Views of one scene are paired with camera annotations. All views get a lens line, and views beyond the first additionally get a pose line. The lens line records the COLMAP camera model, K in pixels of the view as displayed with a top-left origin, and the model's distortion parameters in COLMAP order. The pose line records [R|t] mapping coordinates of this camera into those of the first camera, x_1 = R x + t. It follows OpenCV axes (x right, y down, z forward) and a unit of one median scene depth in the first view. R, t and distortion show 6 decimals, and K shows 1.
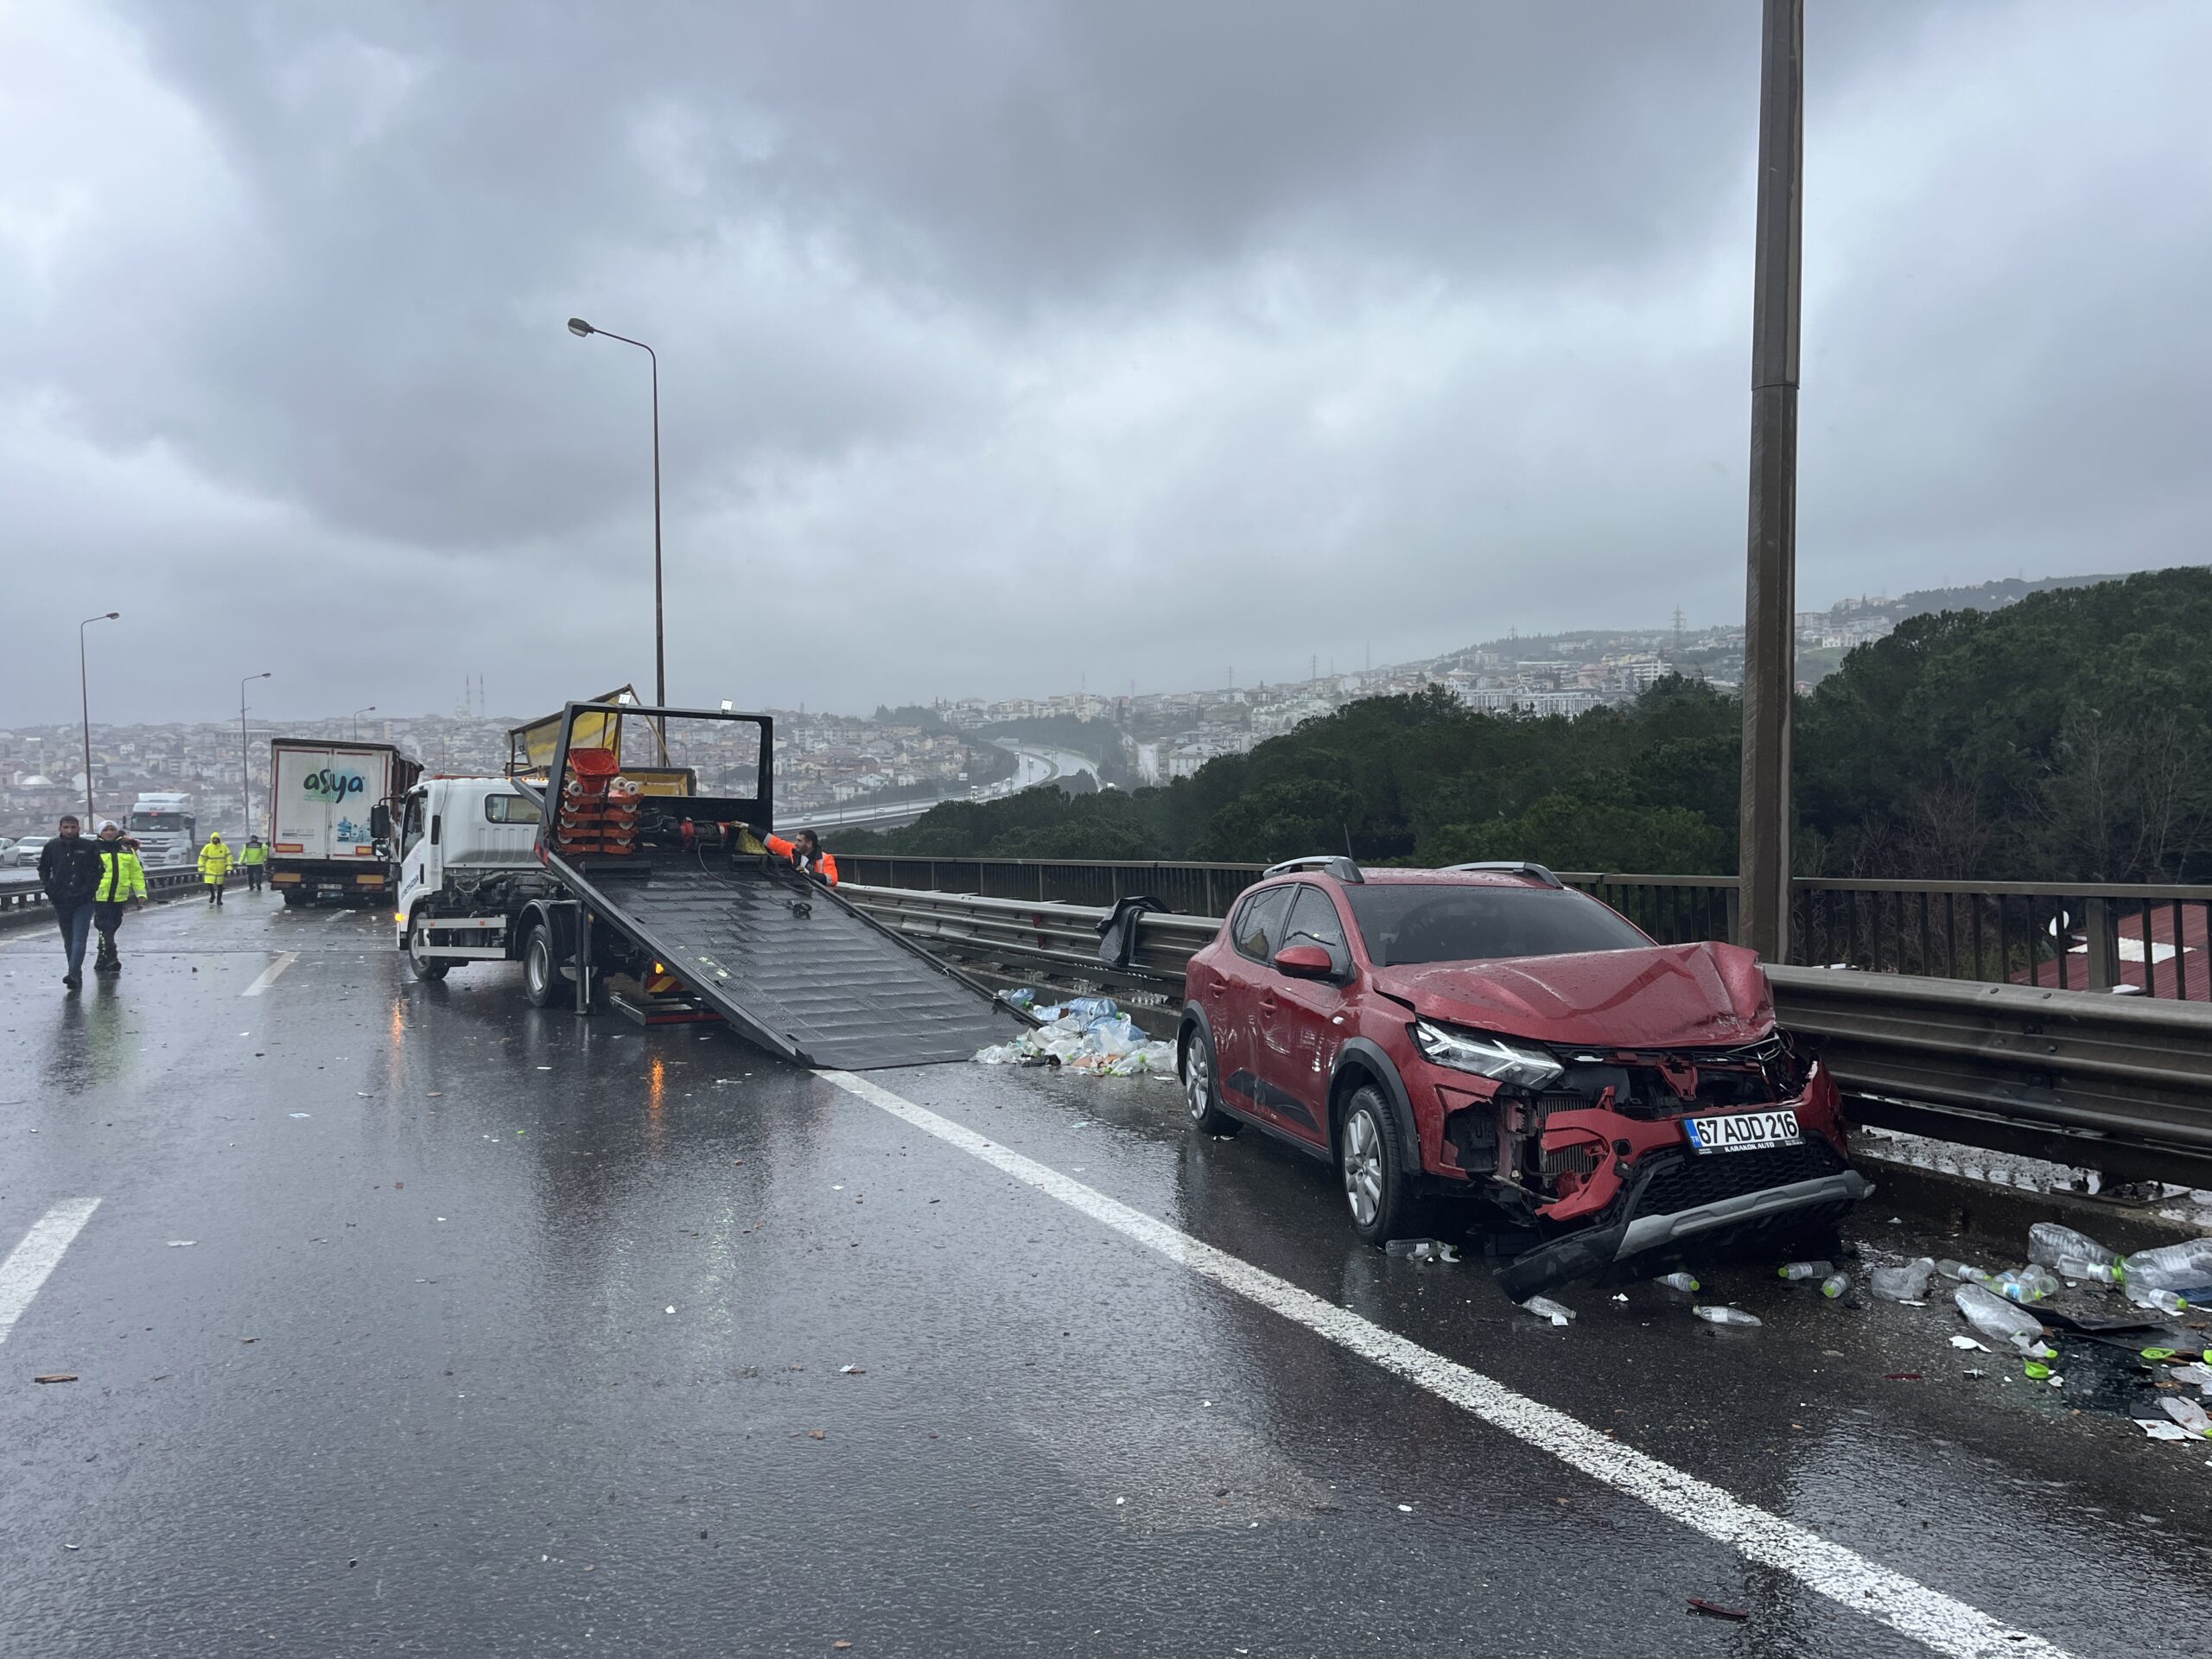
lens RADIAL K [[1711.7, 0, 1105.5], [0, 1711.7, 837.3], [0, 0, 1]] dist [-0.005281, 0.000850]
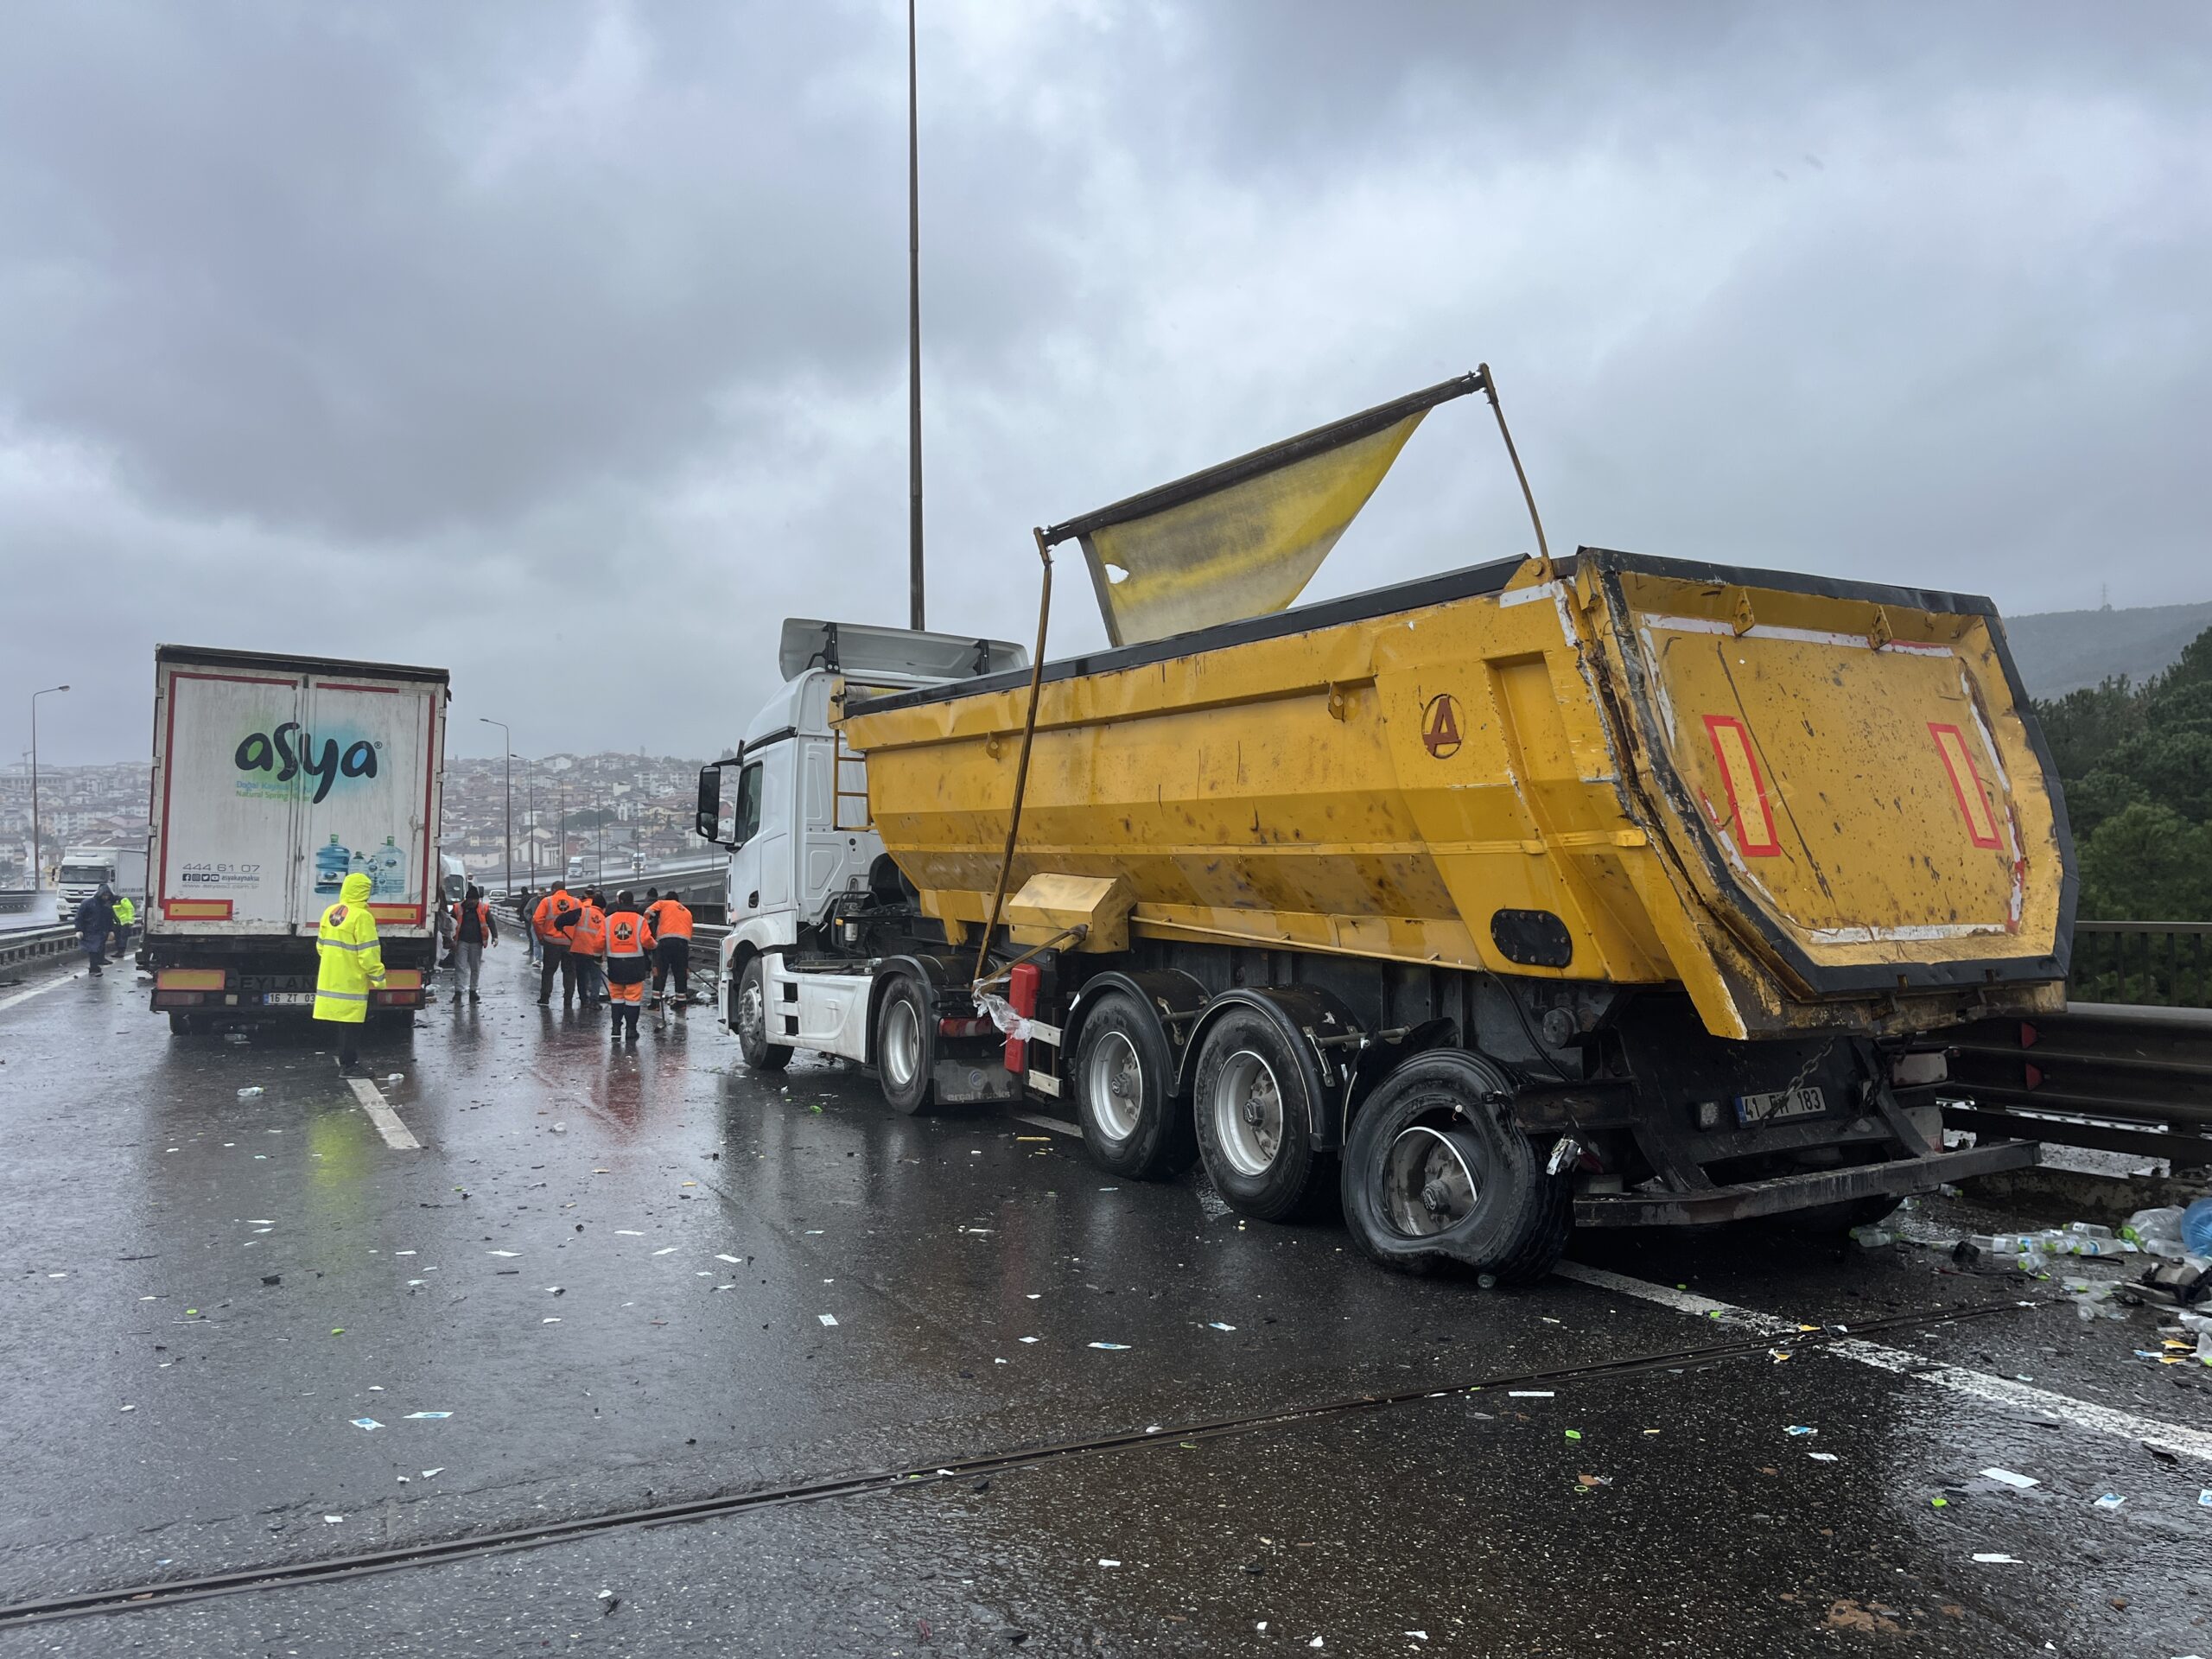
lens RADIAL K [[1711.7, 0, 1109.2], [0, 1711.7, 826.5], [0, 0, 1]] dist [-0.005281, 0.000850]
pose [[0.995165, -0.003159, 0.098164, -0.293705], [0.006449, 0.999427, -0.033214, 0.001309], [-0.098003, 0.033687, 0.994616, 0.555955]]
